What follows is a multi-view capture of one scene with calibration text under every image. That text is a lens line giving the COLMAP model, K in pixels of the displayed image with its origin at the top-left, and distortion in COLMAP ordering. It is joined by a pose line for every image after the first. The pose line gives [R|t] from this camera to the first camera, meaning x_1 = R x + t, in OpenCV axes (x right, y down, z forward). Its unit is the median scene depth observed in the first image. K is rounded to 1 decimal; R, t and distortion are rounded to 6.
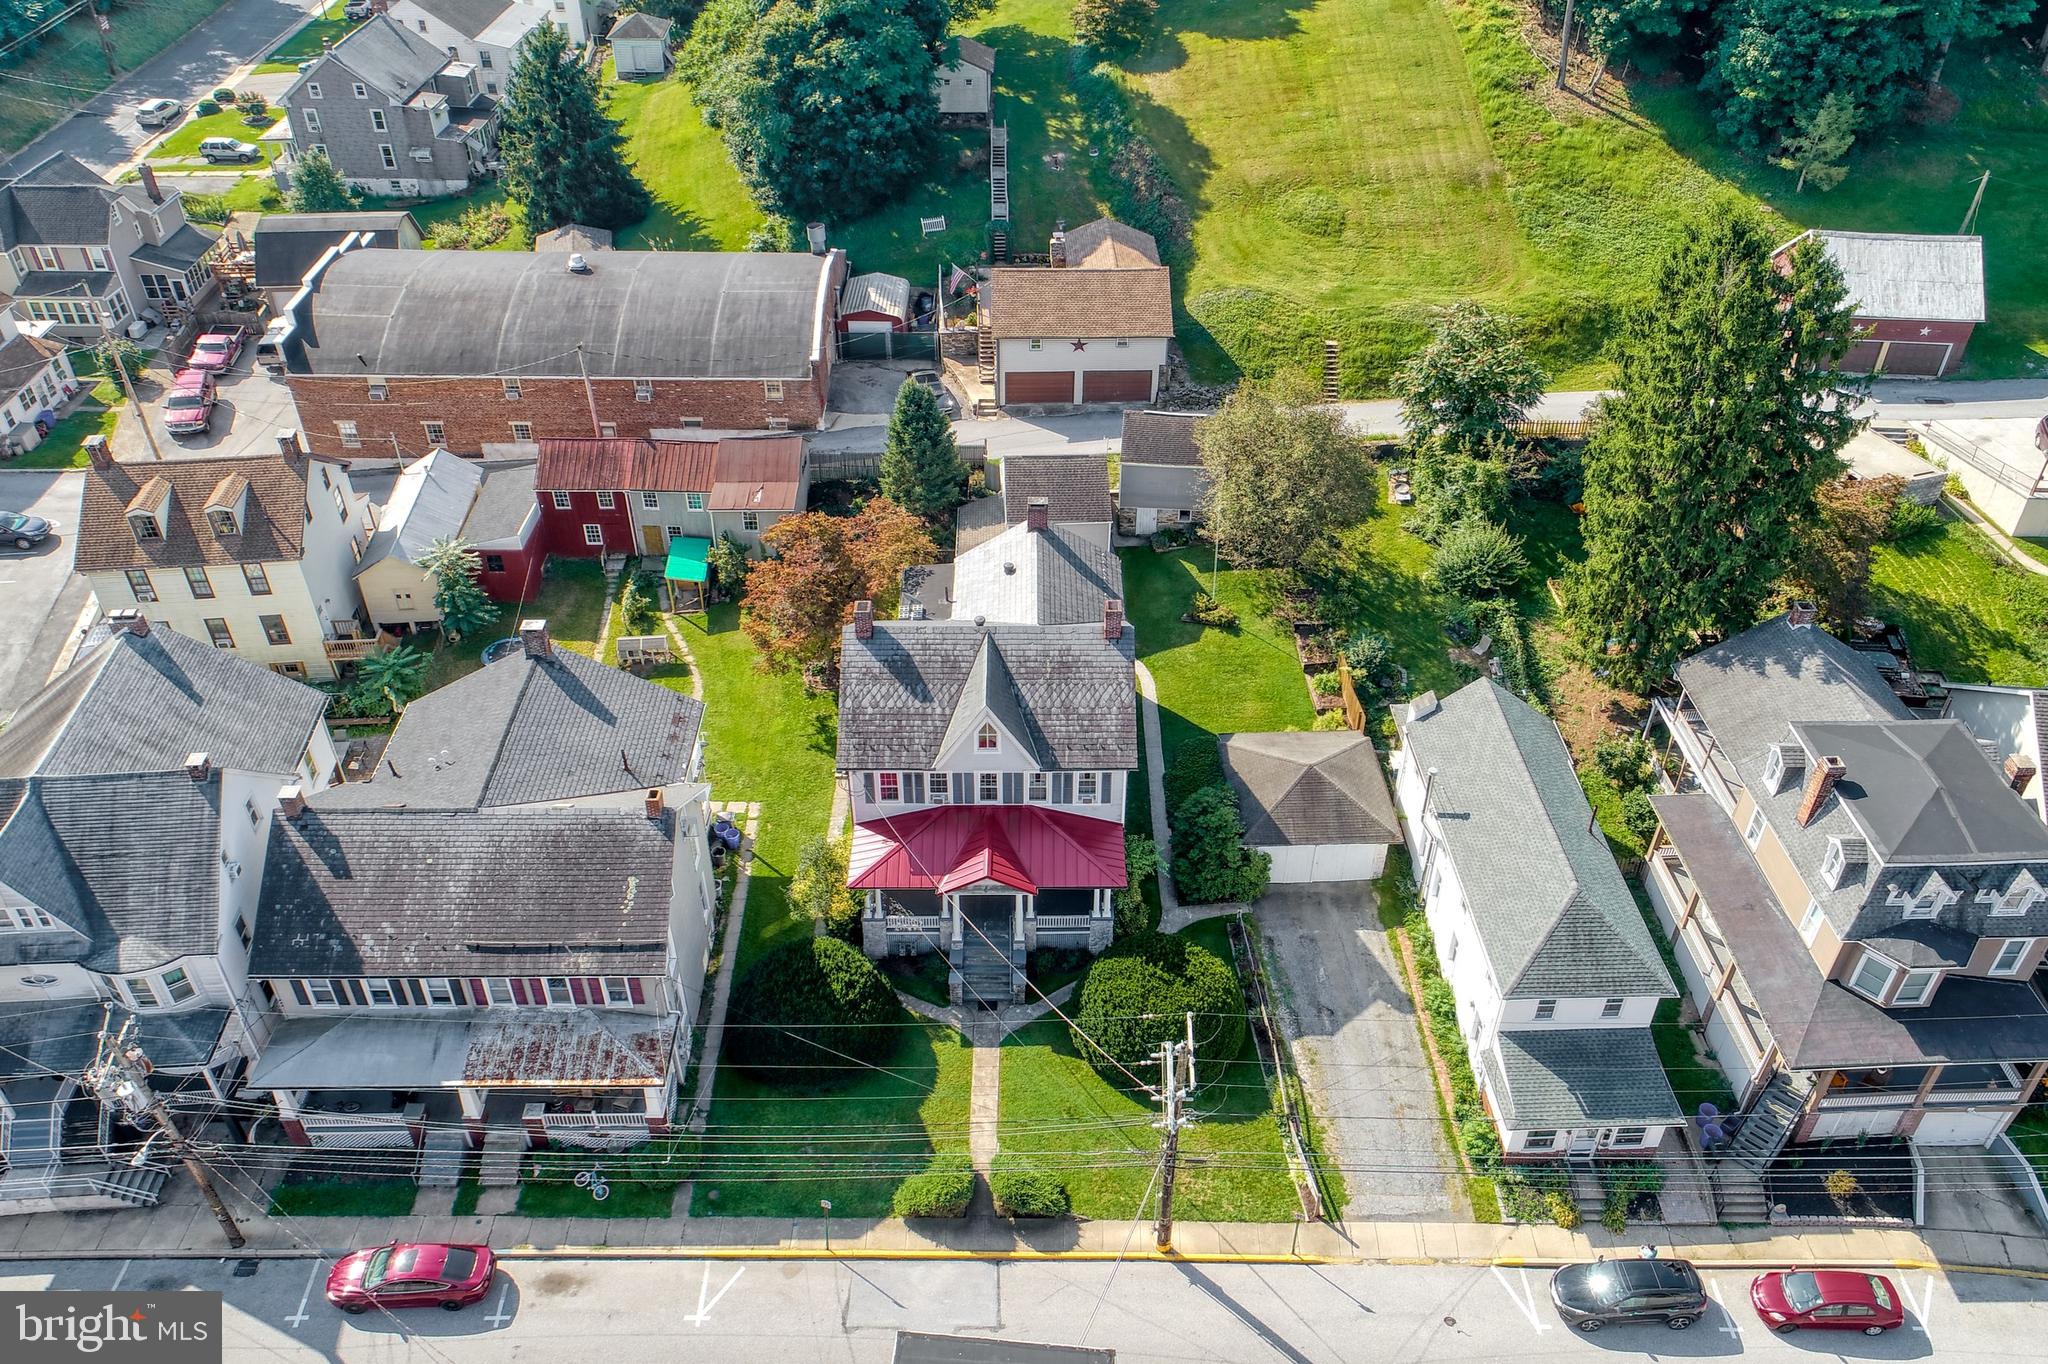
lens RADIAL K [[1550.7, 0, 1173.1], [0, 1550.7, 631.6], [0, 0, 1]] dist [-0.001127, -0.003833]
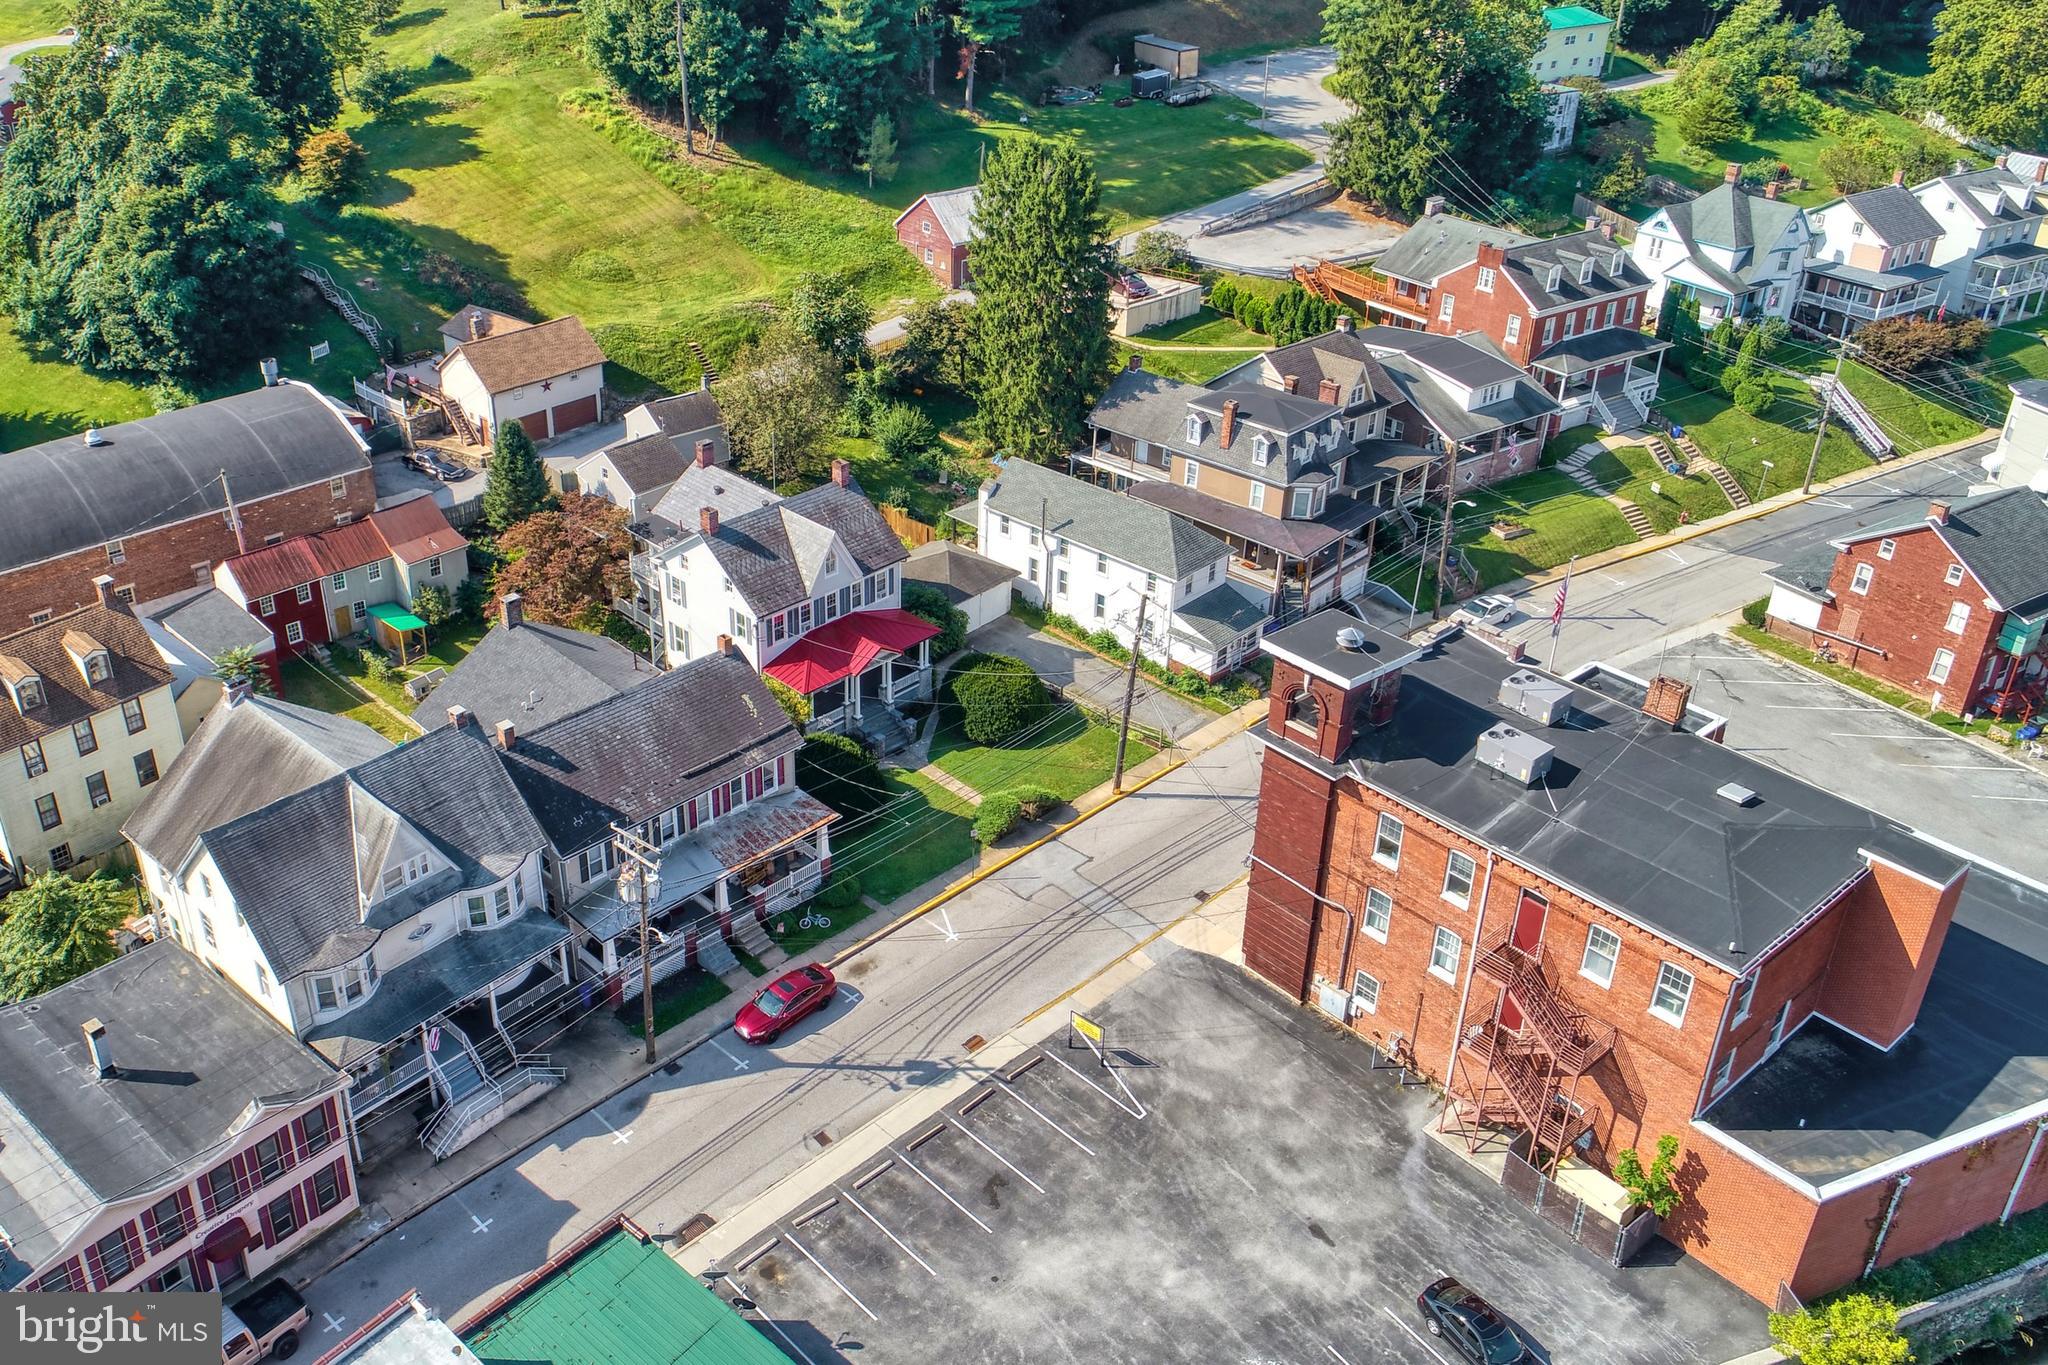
lens RADIAL K [[1557.8, 0, 1019.3], [0, 1557.8, 552.1], [0, 0, 1]] dist [-0.002177, -0.002793]
pose [[0.714720, -0.337540, 0.612570, -0.829071], [0.427625, 0.903956, -0.000833, 0.130051], [-0.553455, 0.262546, 0.790416, -0.189934]]
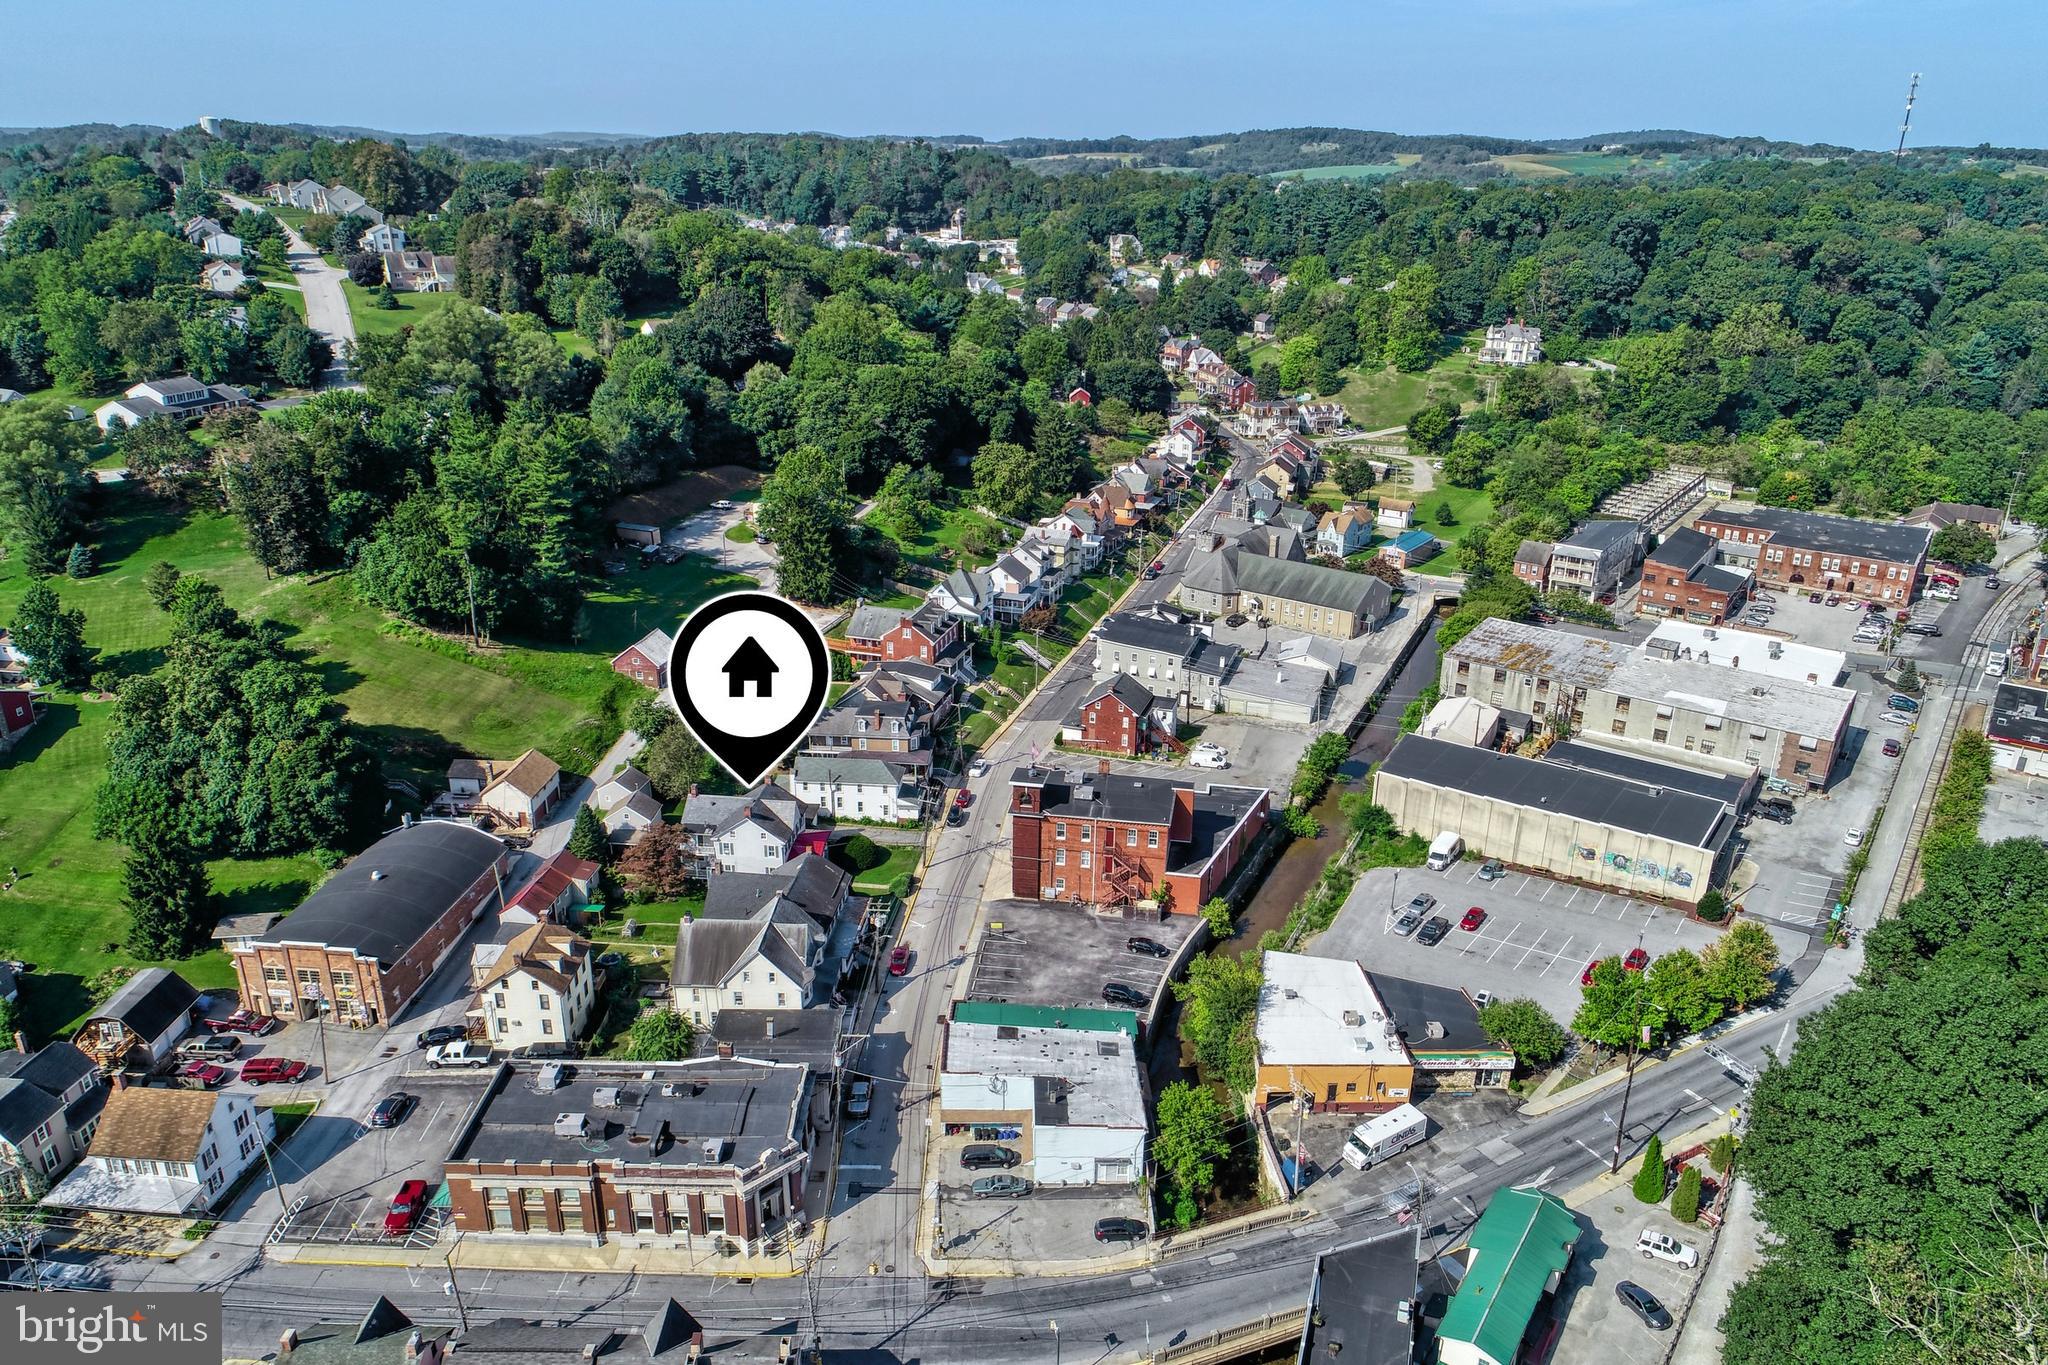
lens RADIAL K [[1373.1, 0, 1019.7], [0, 1373.1, 560.7], [0, 0, 1]] dist [0.000416, -0.002792]
pose [[0.073001, -0.315996, 0.945948, -2.768758], [0.560953, 0.797239, 0.223029, -0.798284], [-0.824623, 0.514351, 0.235458, -0.376409]]
